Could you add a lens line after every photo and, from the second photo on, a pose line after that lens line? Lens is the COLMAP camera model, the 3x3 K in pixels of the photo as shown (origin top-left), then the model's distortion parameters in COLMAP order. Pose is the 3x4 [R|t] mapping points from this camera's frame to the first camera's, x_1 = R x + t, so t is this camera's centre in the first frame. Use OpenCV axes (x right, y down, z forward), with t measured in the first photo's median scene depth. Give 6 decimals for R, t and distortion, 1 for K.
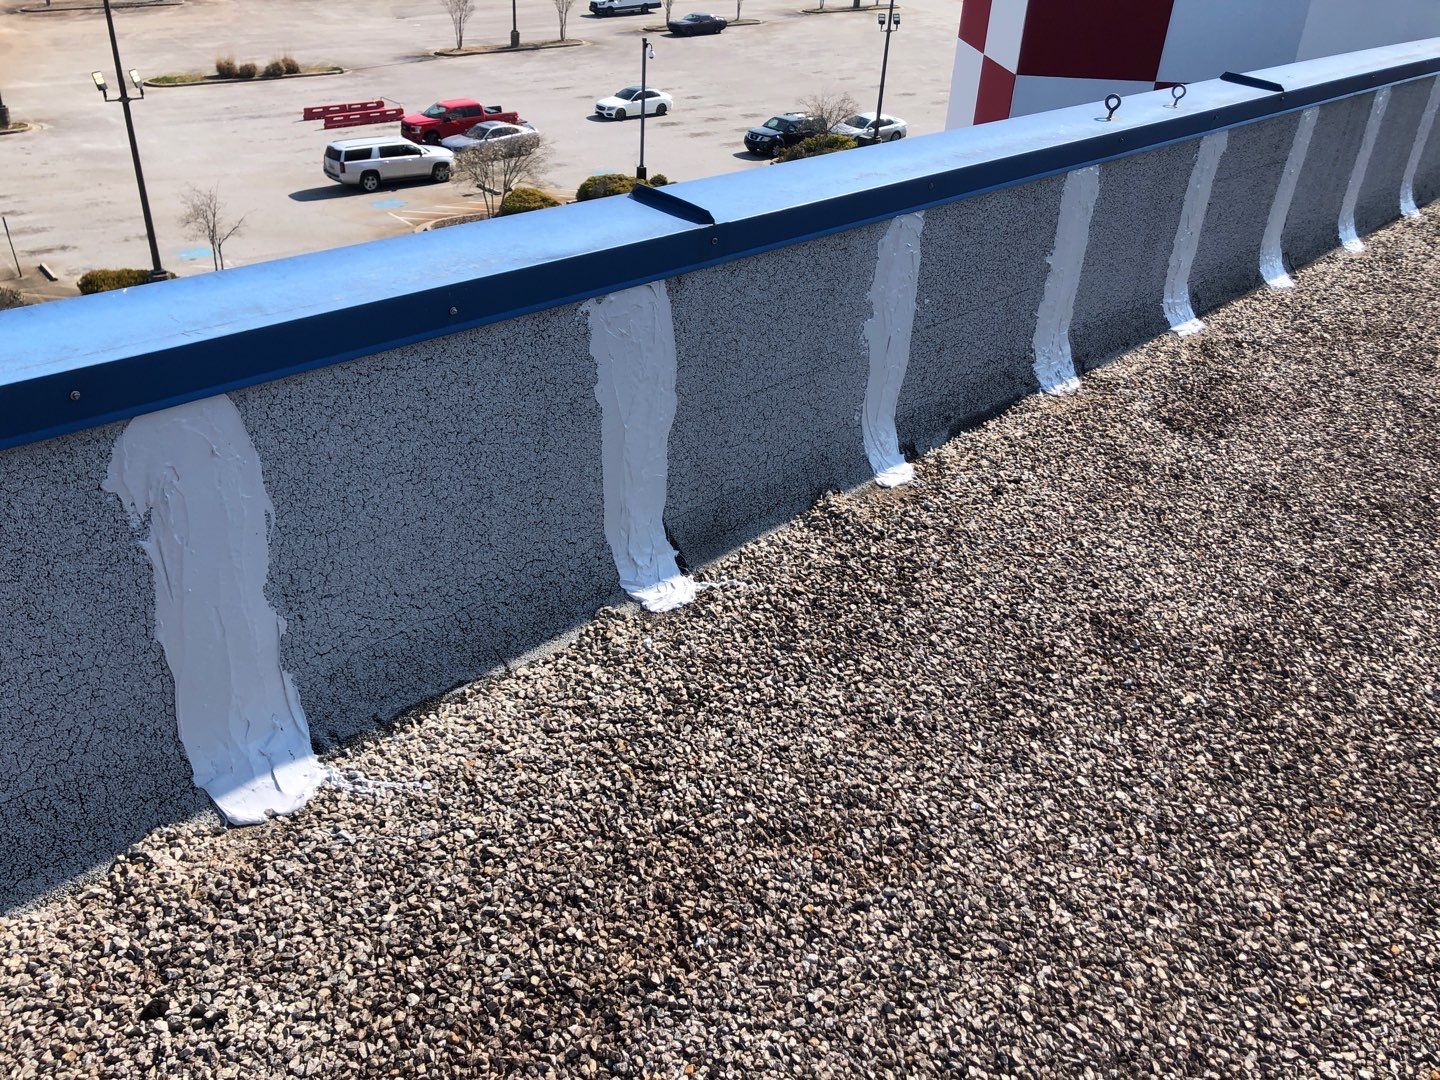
lens RADIAL K [[1169.4, 0, 733.7], [0, 1169.4, 506.7], [0, 0, 1]] dist [0.067814, -0.072557]
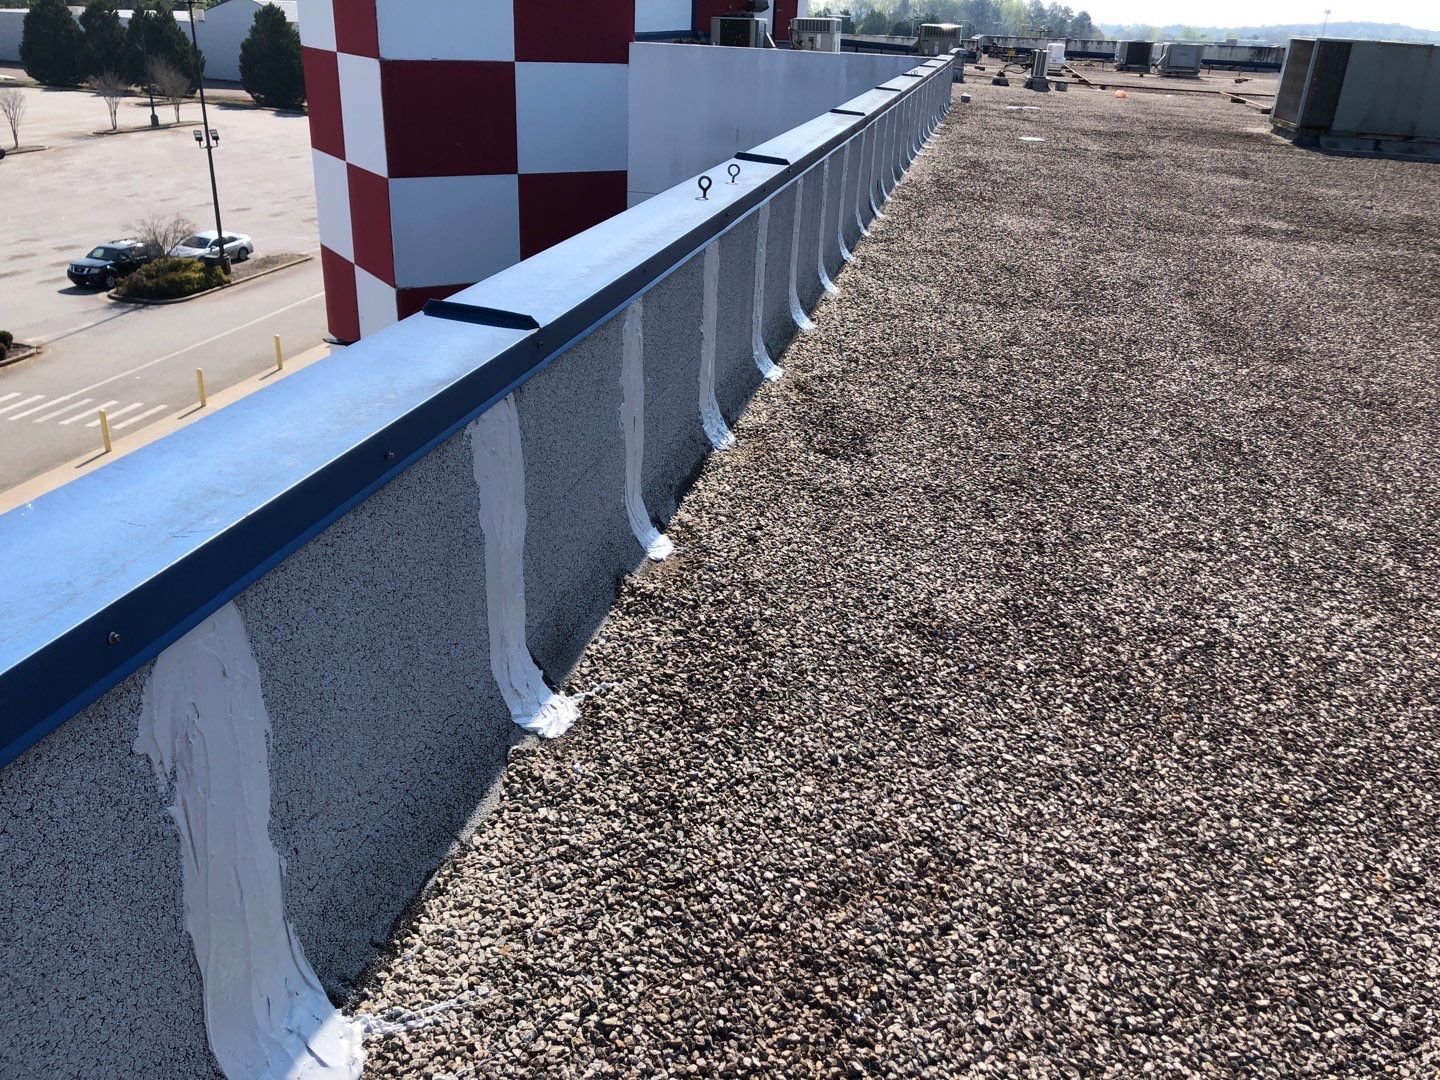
lens RADIAL K [[1169.4, 0, 710.0], [0, 1169.4, 513.7], [0, 0, 1]] dist [0.067814, -0.072557]
pose [[0.865644, -0.217965, 0.450723, -0.392169], [0.250227, 0.968108, -0.012411, -0.046524], [-0.433643, 0.123526, 0.892578, 0.095098]]
